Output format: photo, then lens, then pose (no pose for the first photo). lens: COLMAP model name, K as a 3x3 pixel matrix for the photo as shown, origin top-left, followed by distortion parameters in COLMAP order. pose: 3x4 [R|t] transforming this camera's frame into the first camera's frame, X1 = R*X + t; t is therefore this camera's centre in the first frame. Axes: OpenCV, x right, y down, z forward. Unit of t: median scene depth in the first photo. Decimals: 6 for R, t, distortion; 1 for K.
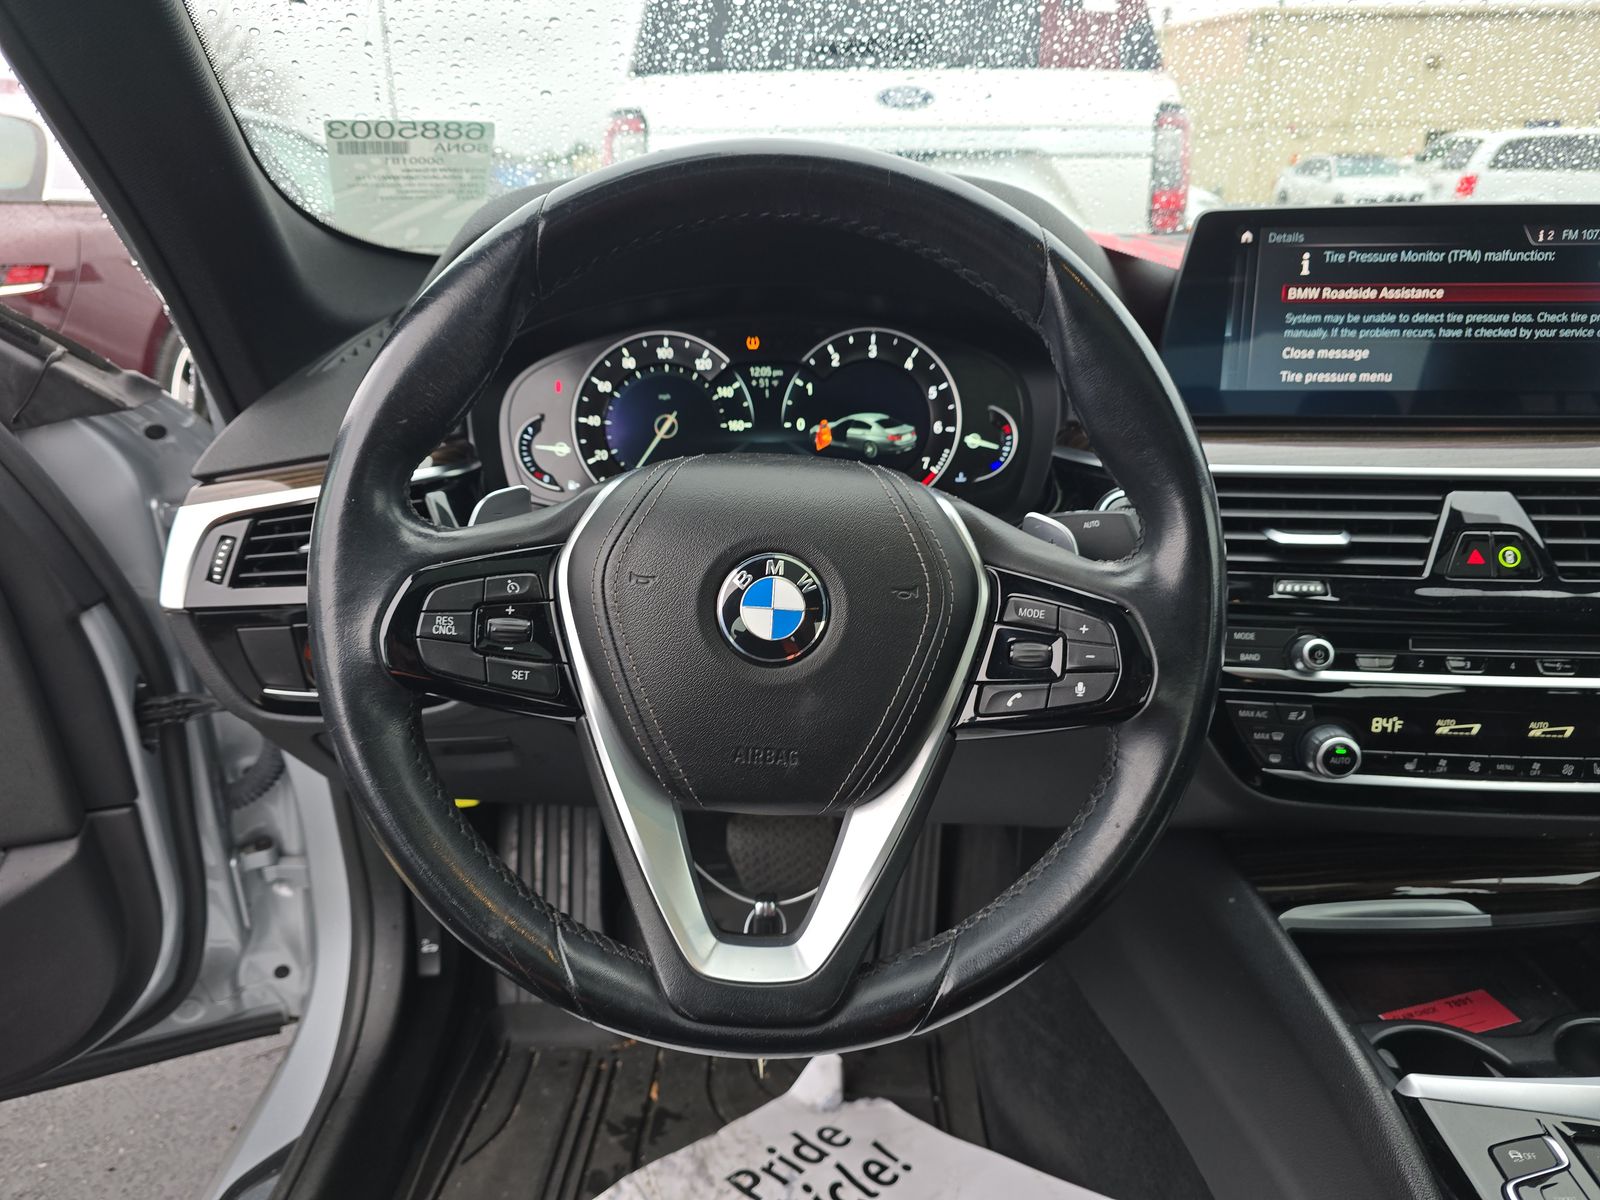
lens RADIAL K [[1087.5, 0, 800.7], [0, 1087.5, 625.8], [0, 0, 1]] dist [0.046443, -0.043130]
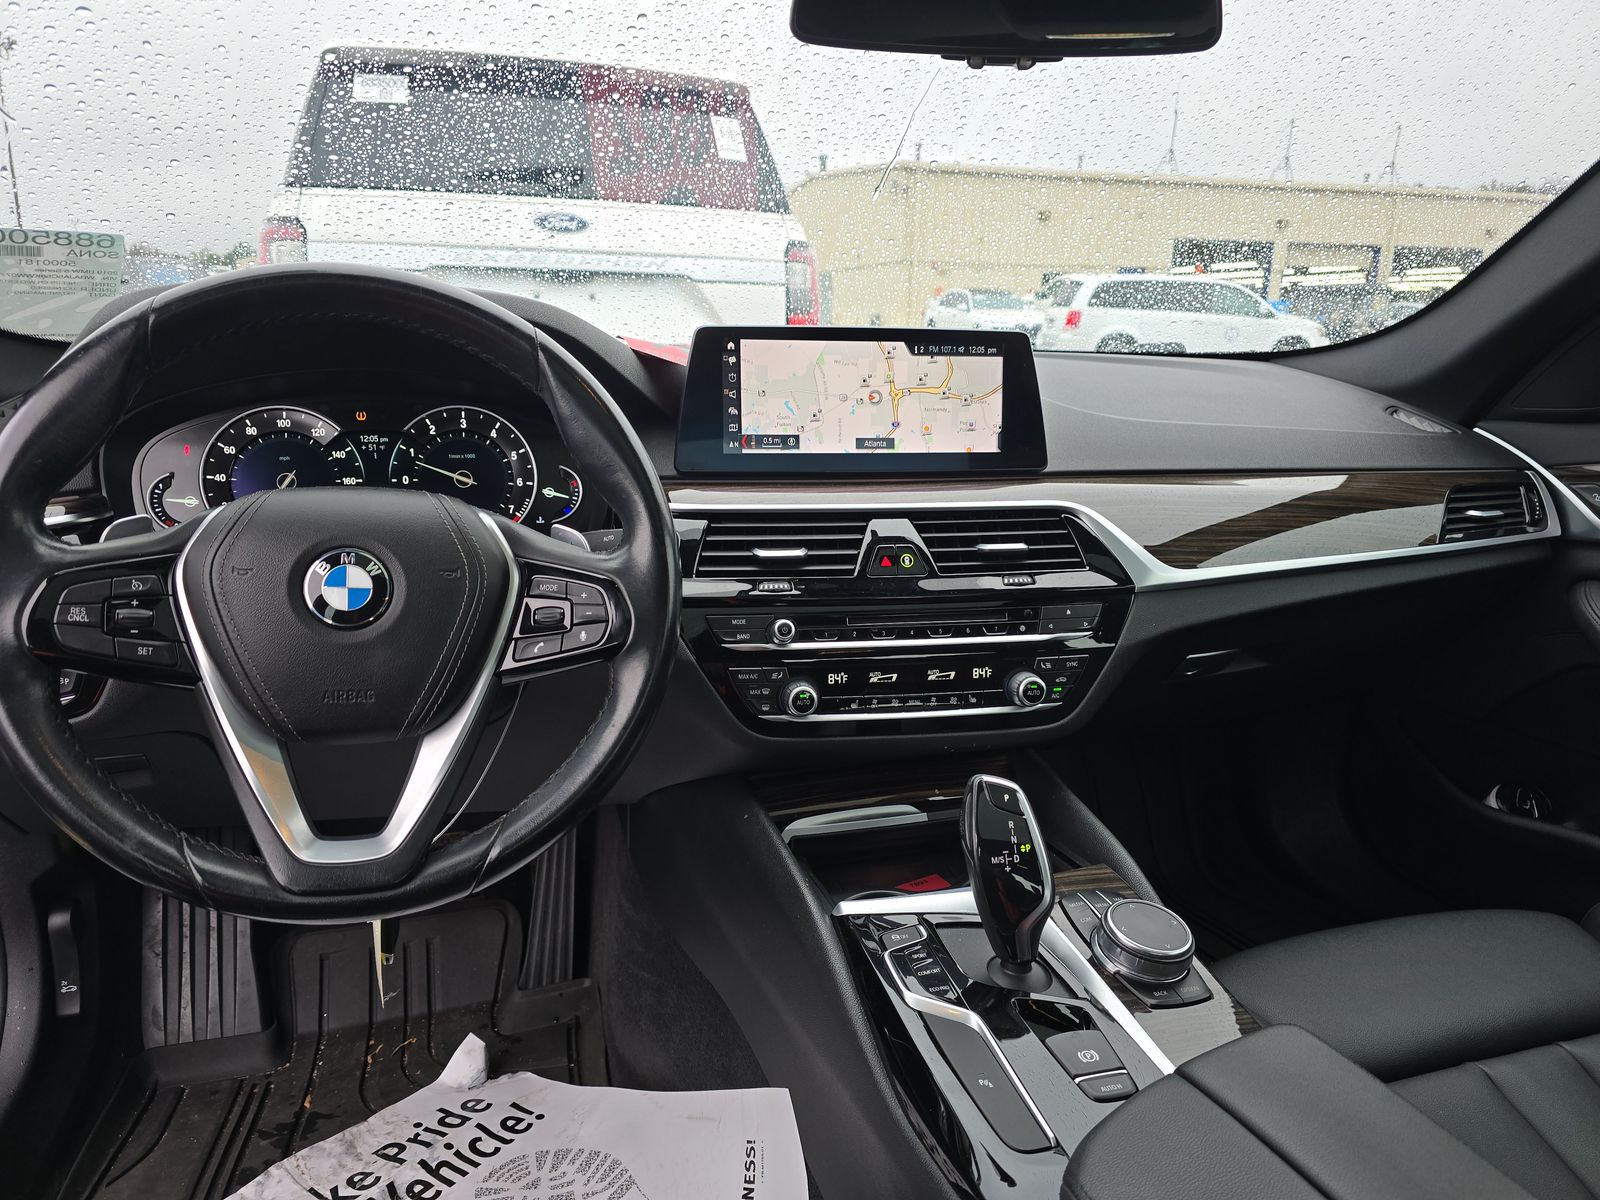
lens RADIAL K [[1087.5, 0, 800.7], [0, 1087.5, 625.8], [0, 0, 1]] dist [0.046443, -0.043130]
pose [[0.964295, -0.042846, 0.261340, 0.102041], [0.067514, 0.993992, -0.086152, 0.119578], [-0.256079, 0.100720, 0.961394, -0.303930]]
